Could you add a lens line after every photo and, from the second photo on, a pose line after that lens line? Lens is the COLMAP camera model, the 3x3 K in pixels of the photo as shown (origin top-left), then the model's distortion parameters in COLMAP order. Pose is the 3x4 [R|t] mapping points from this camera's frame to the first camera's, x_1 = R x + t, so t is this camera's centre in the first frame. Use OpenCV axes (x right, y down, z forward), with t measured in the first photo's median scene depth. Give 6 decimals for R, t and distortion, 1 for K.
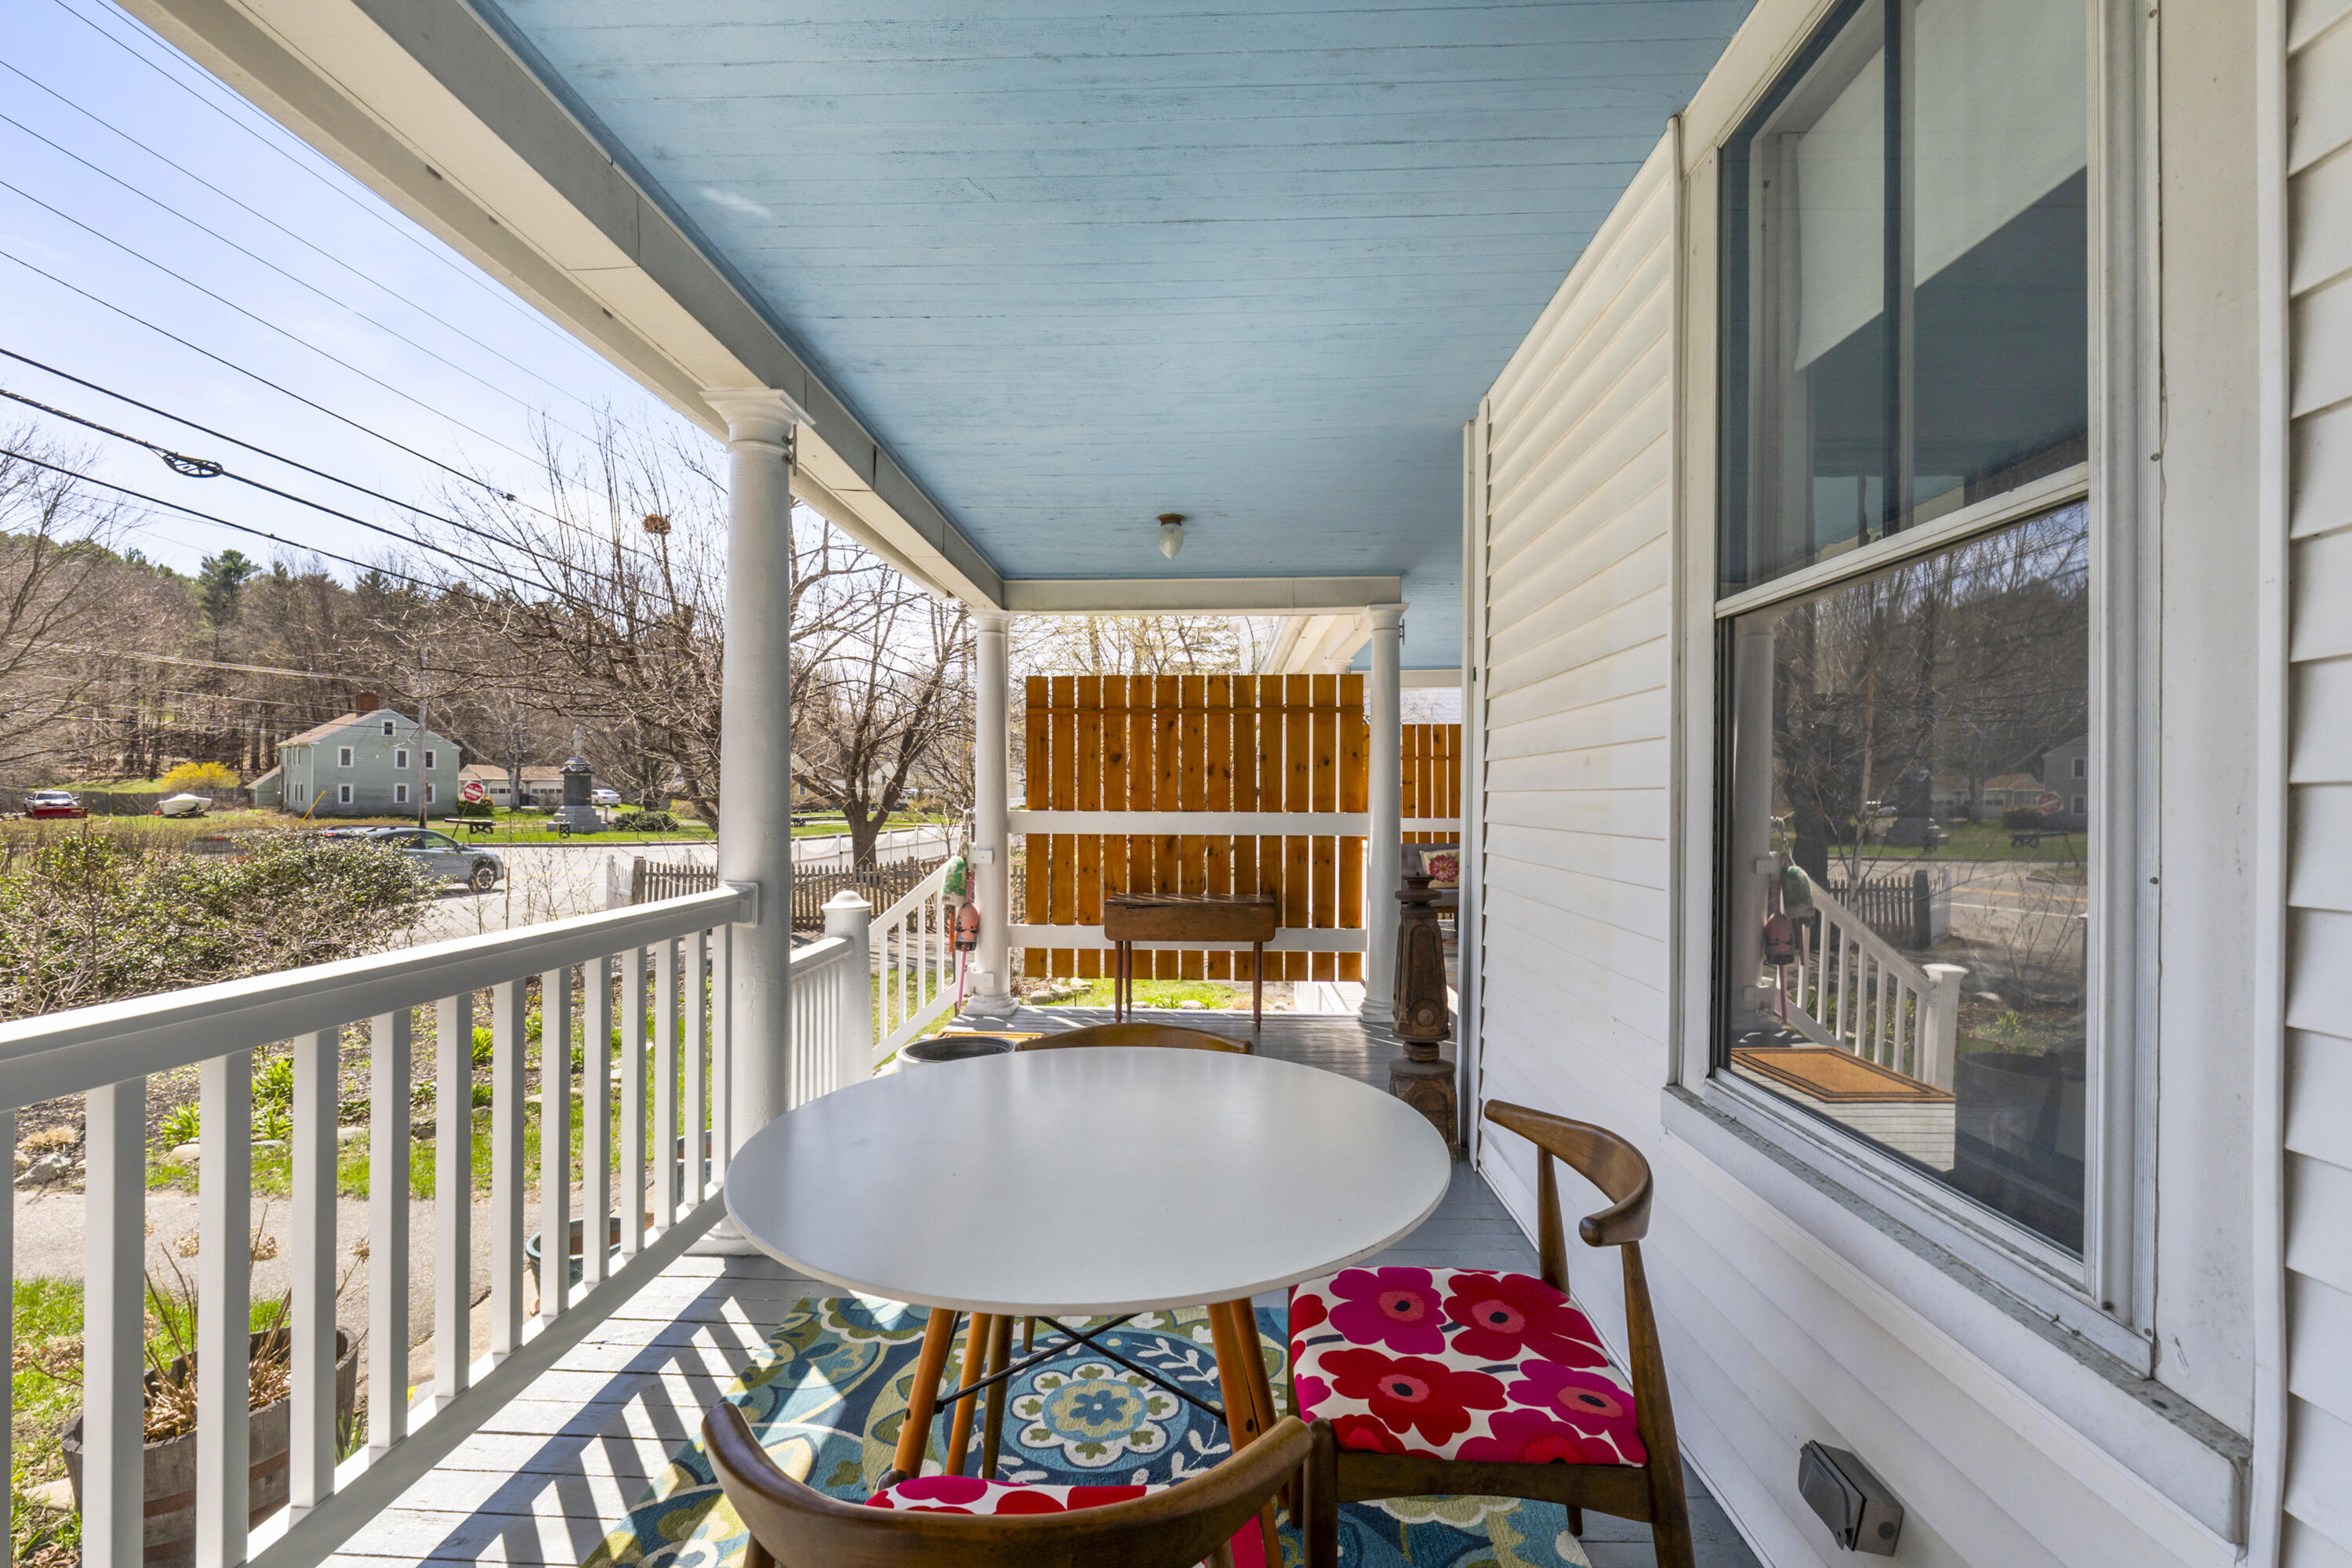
lens RADIAL K [[1026.5, 0, 1172.3], [0, 1026.5, 796.8], [0, 0, 1]] dist [-0.002156, -0.000116]
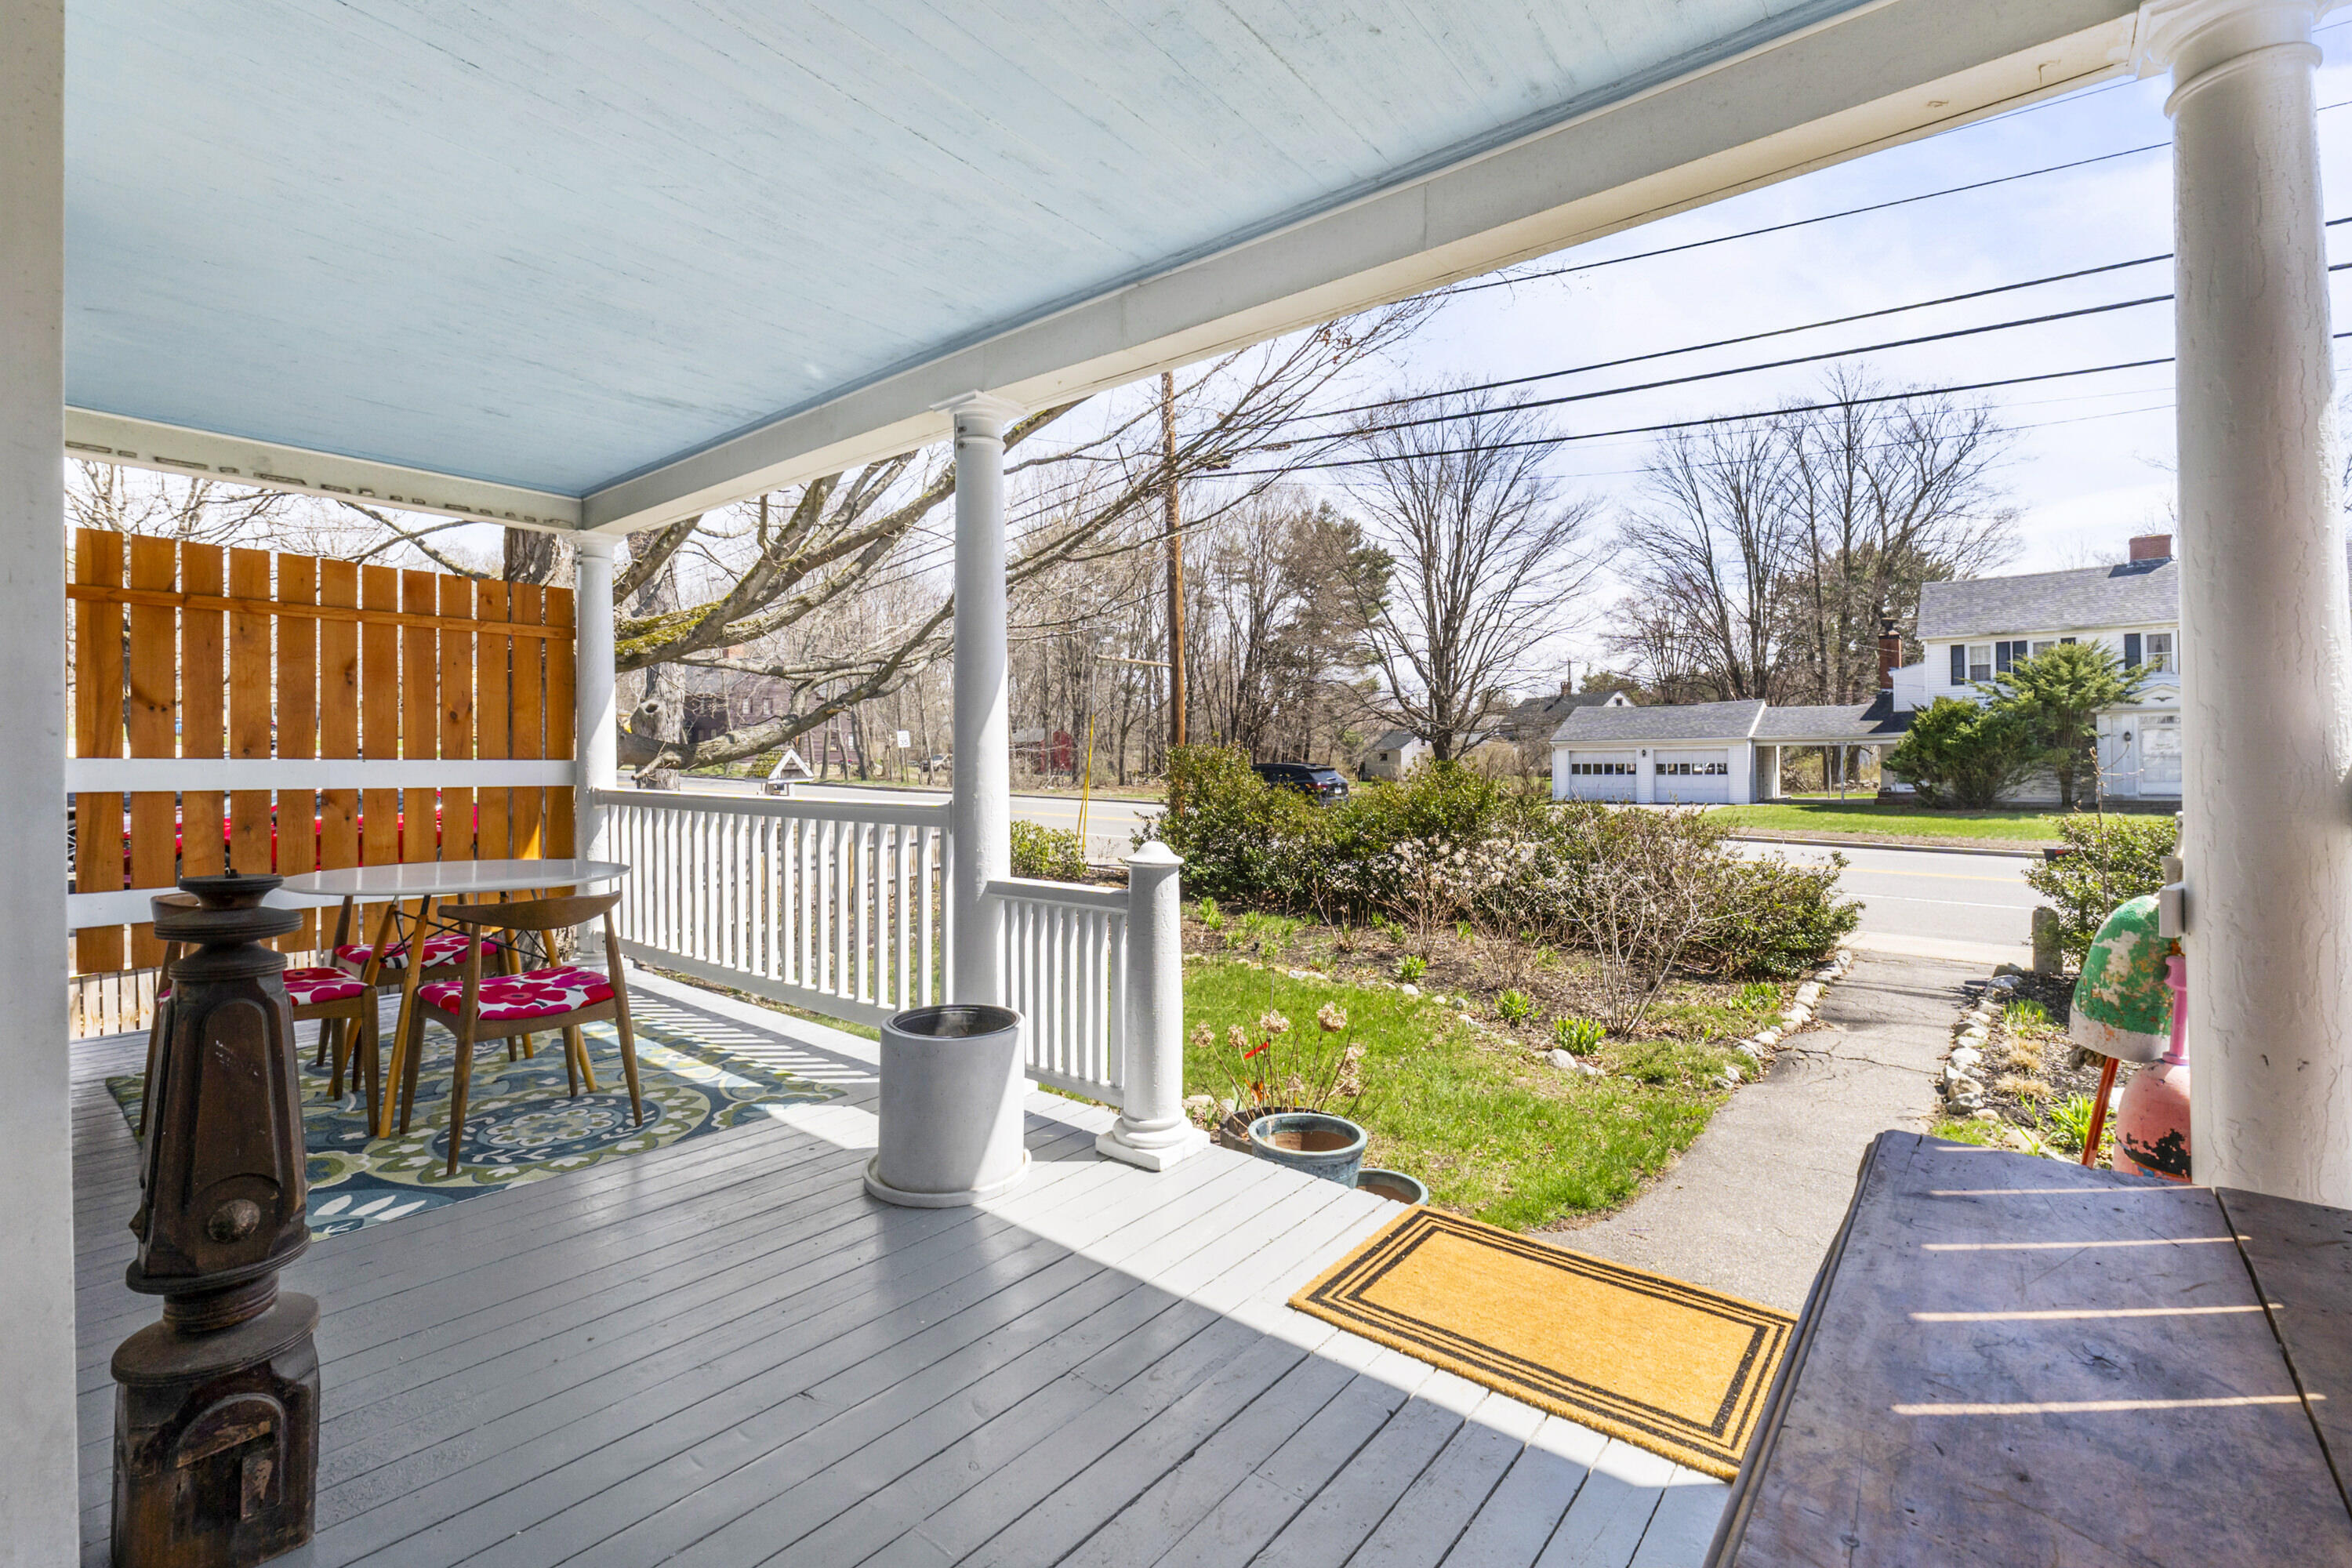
lens RADIAL K [[1026.5, 0, 1173.7], [0, 1026.5, 769.4], [0, 0, 1]] dist [-0.002156, -0.000116]
pose [[-0.603880, -0.000646, -0.797075, 0.554635], [0.000225, 0.999999, -0.000981, 0.060970], [0.797075, -0.000772, -0.603880, 2.527667]]
